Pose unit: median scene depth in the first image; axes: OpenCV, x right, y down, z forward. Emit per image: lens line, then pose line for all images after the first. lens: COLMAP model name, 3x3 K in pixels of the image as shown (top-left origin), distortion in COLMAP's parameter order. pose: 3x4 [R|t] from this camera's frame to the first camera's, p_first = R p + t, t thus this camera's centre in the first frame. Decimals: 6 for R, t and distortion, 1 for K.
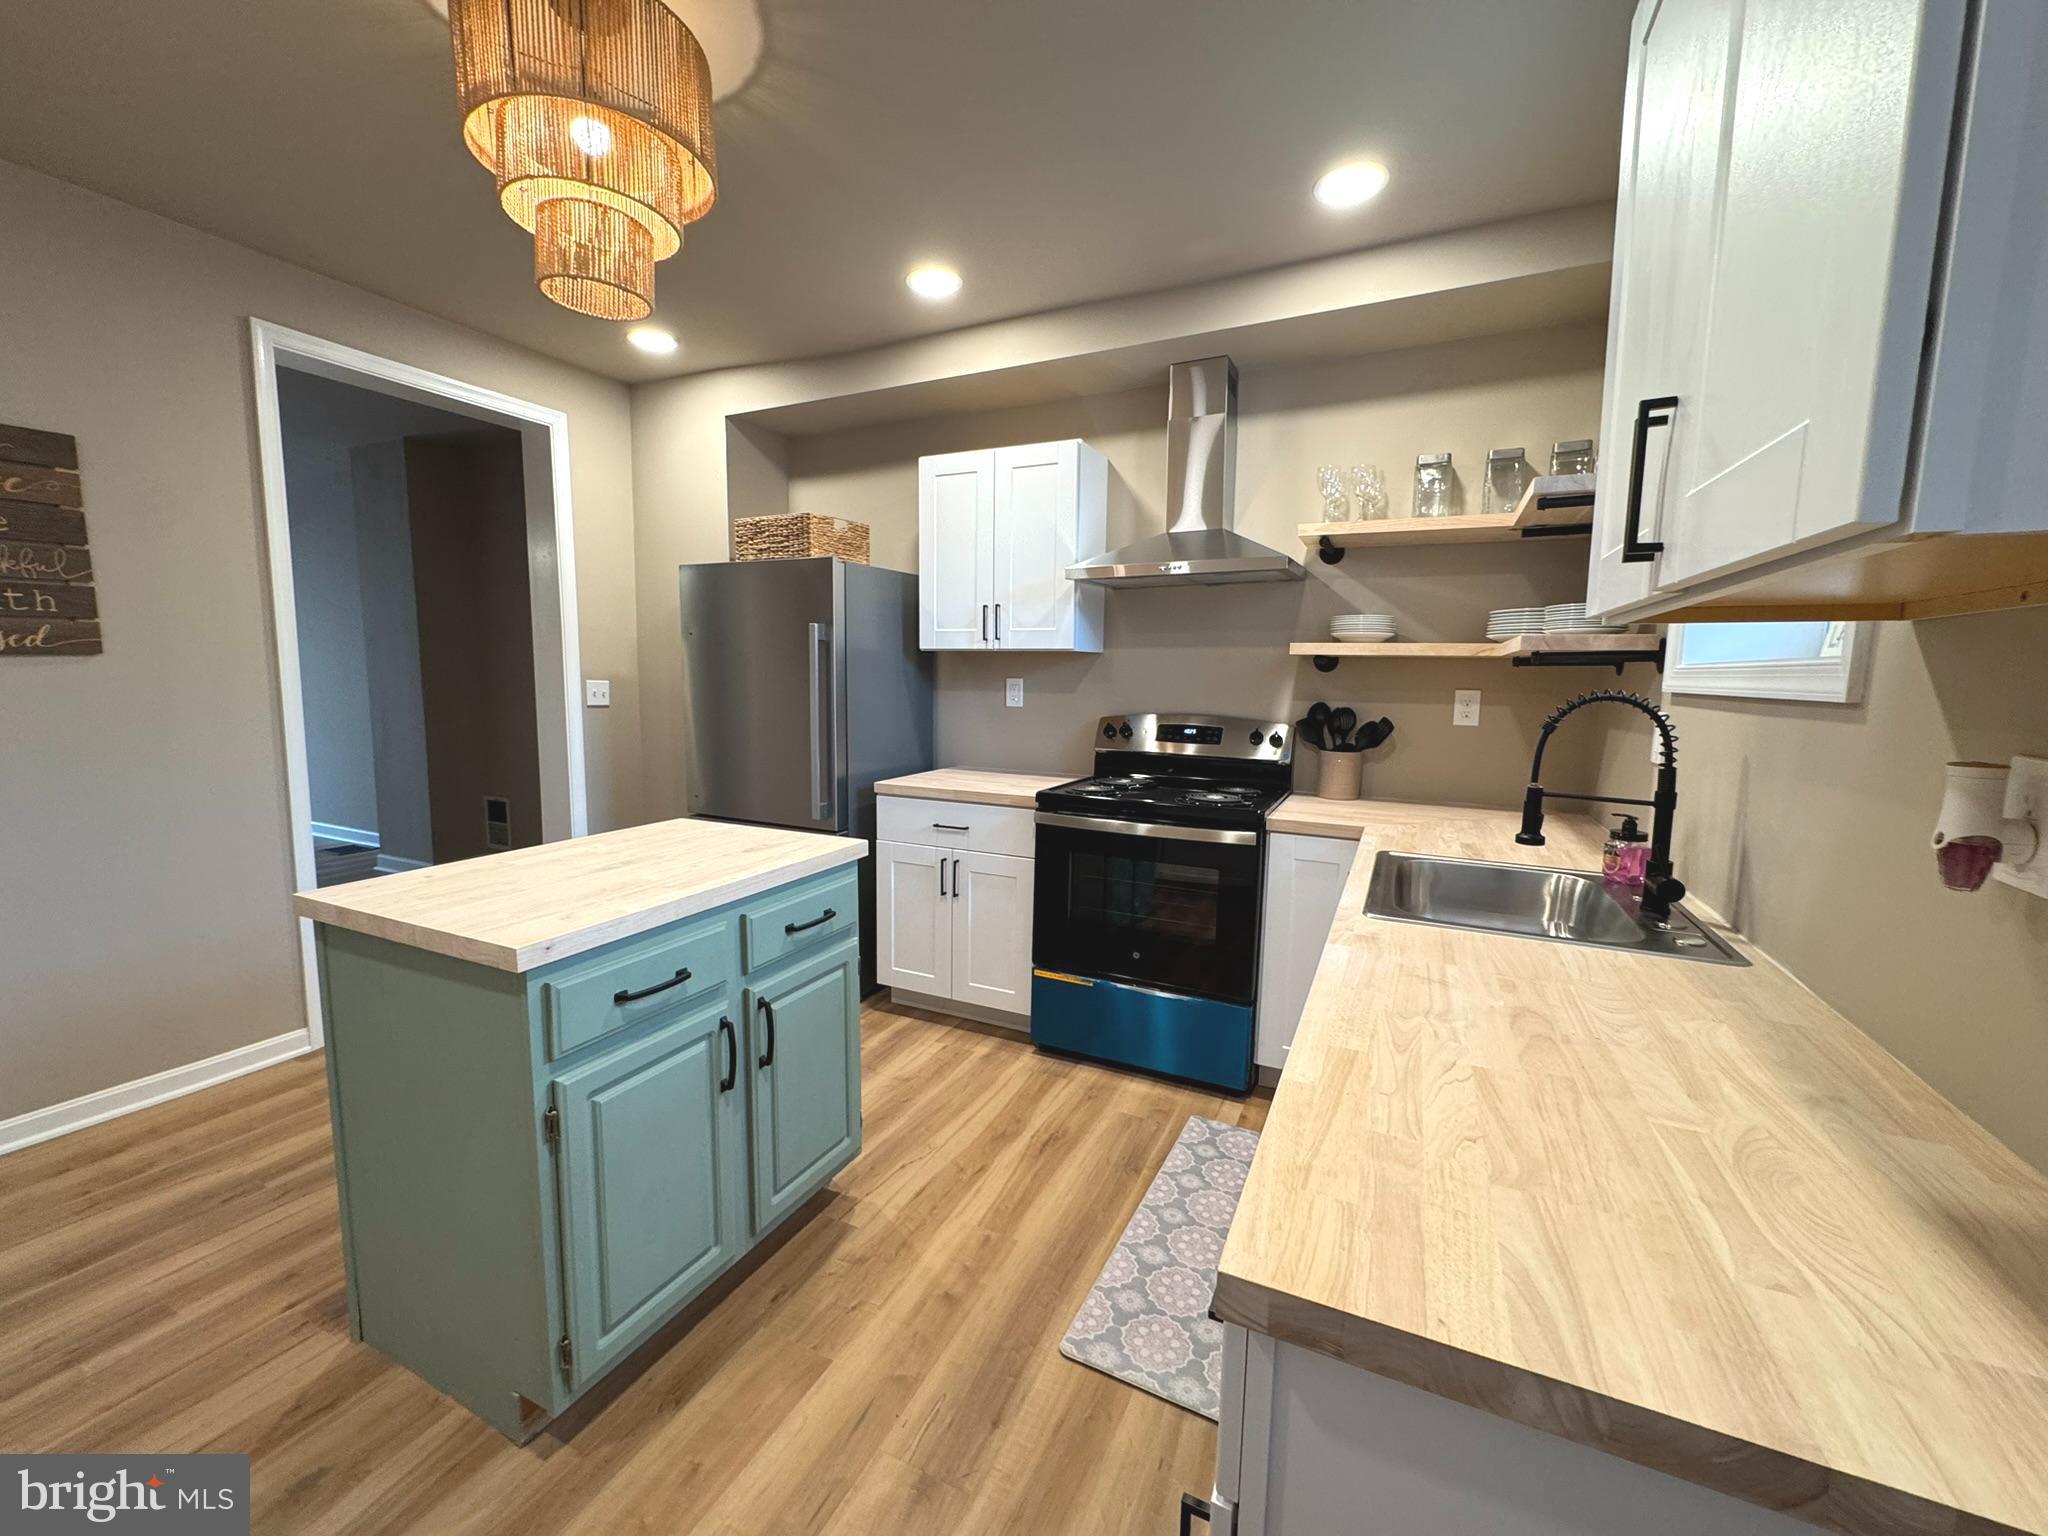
lens RADIAL K [[816.9, 0, 1024.0], [0, 816.9, 768.0], [0, 0, 1]] dist [-0.002206, -0.000230]
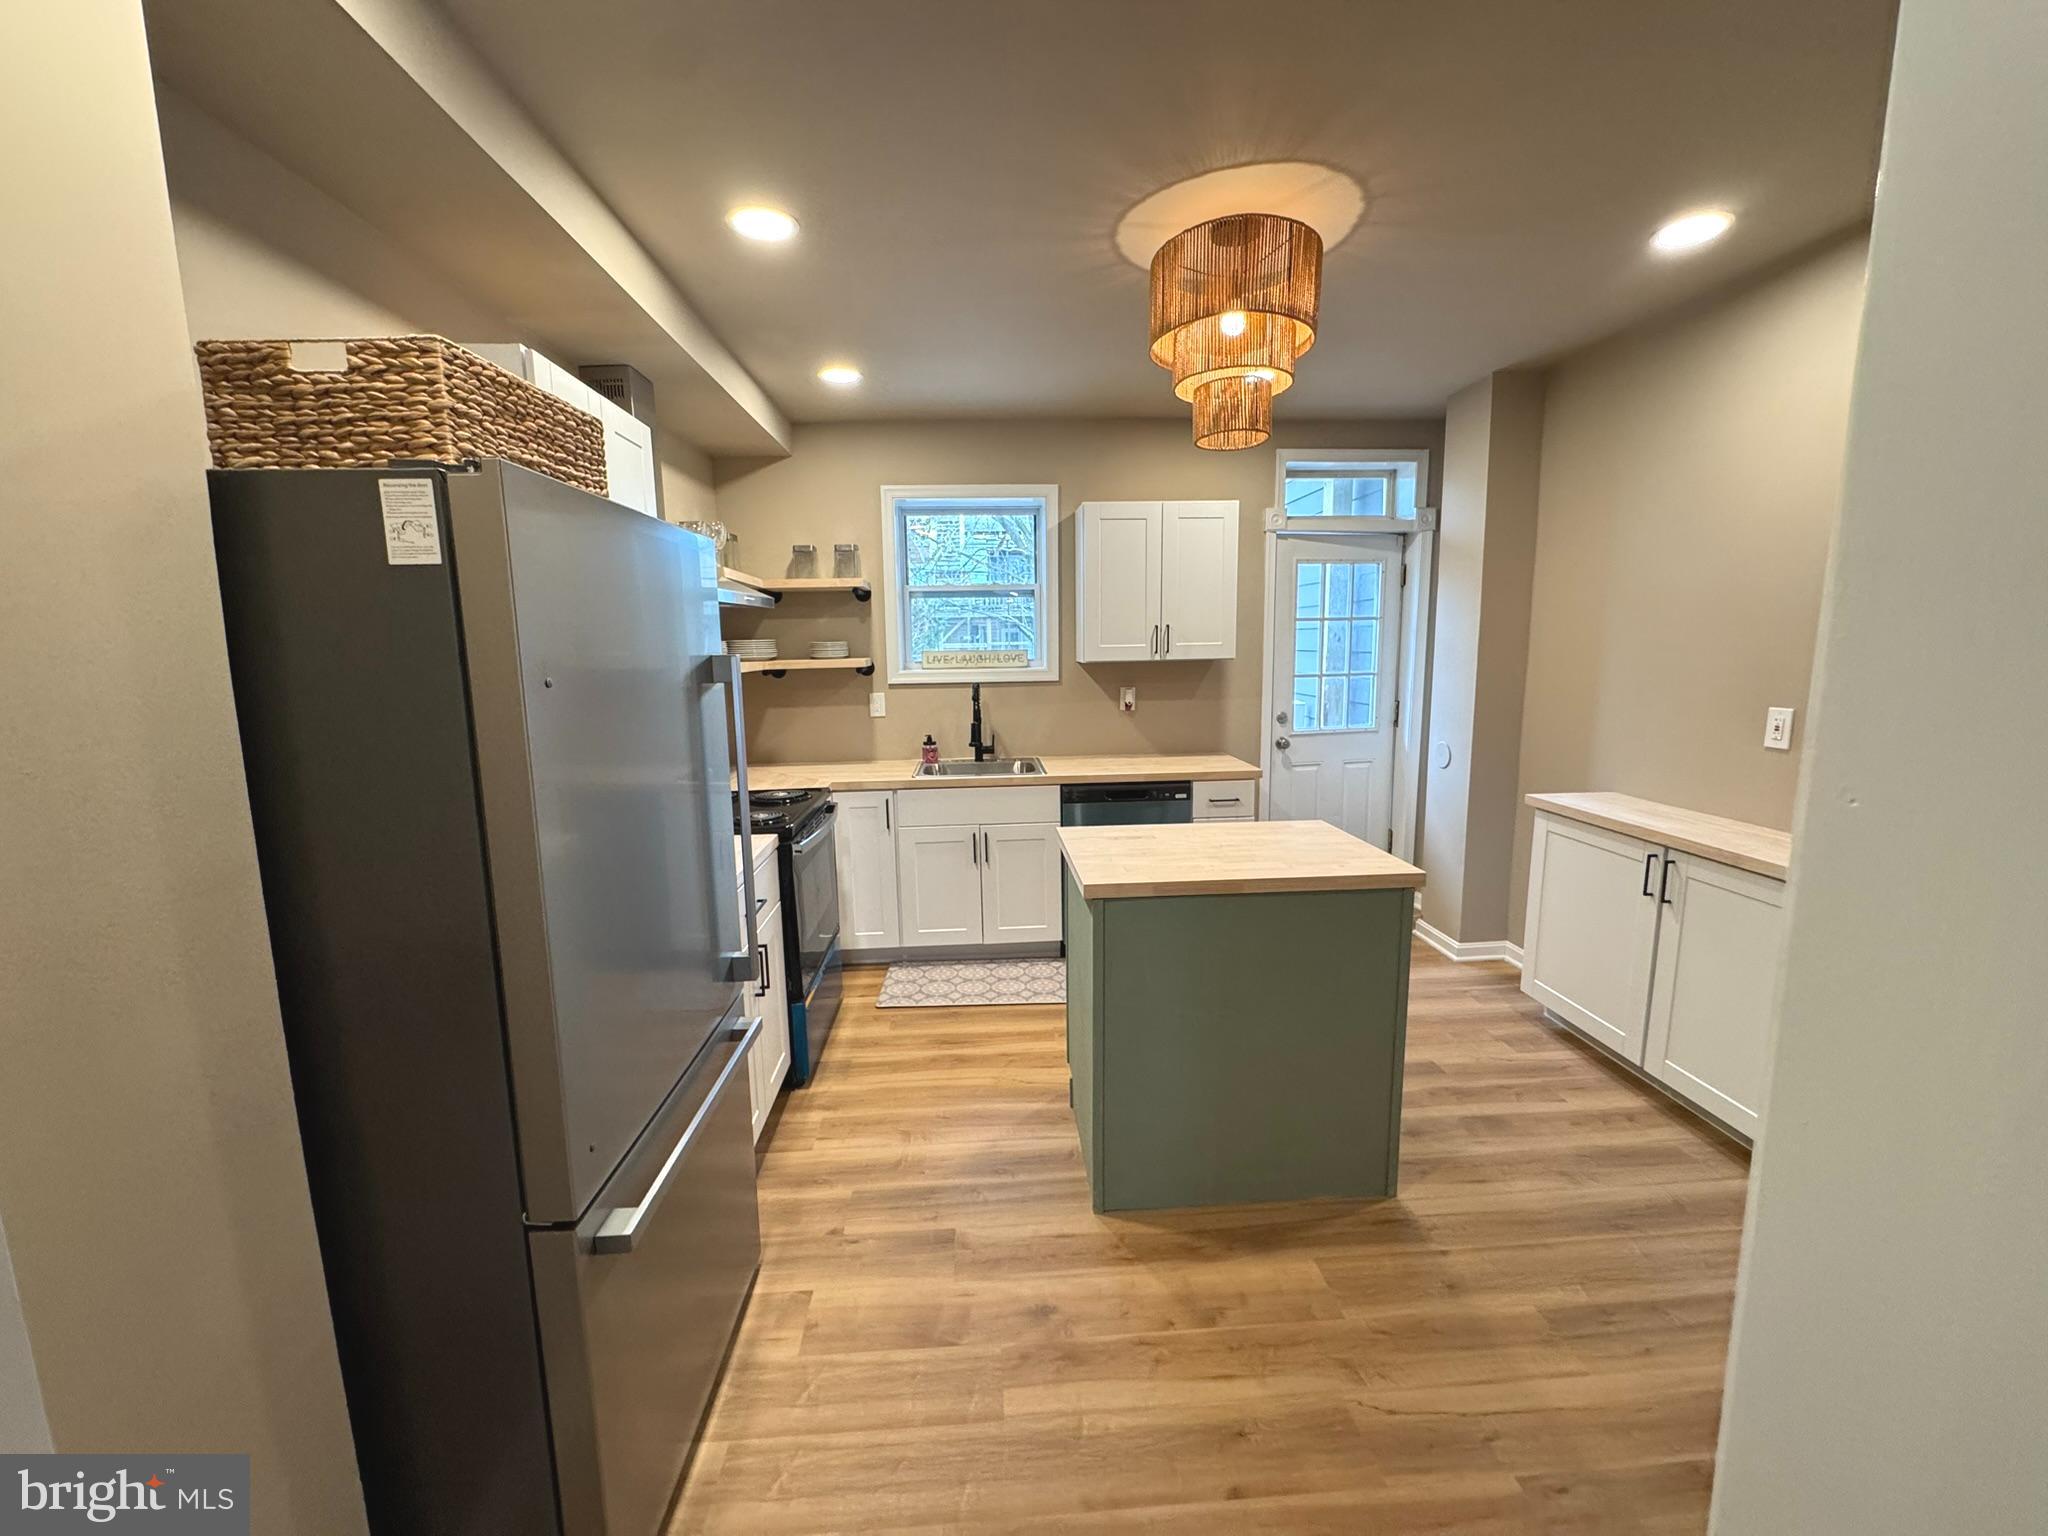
lens RADIAL K [[816.6, 0, 1024.0], [0, 816.6, 768.0], [0, 0, 1]] dist [-0.002954, -0.000009]
pose [[-0.486334, -0.140717, 0.862367, -0.911128], [0.109960, 0.969244, 0.220169, -0.212696], [-0.866826, 0.201902, -0.455904, 1.150299]]
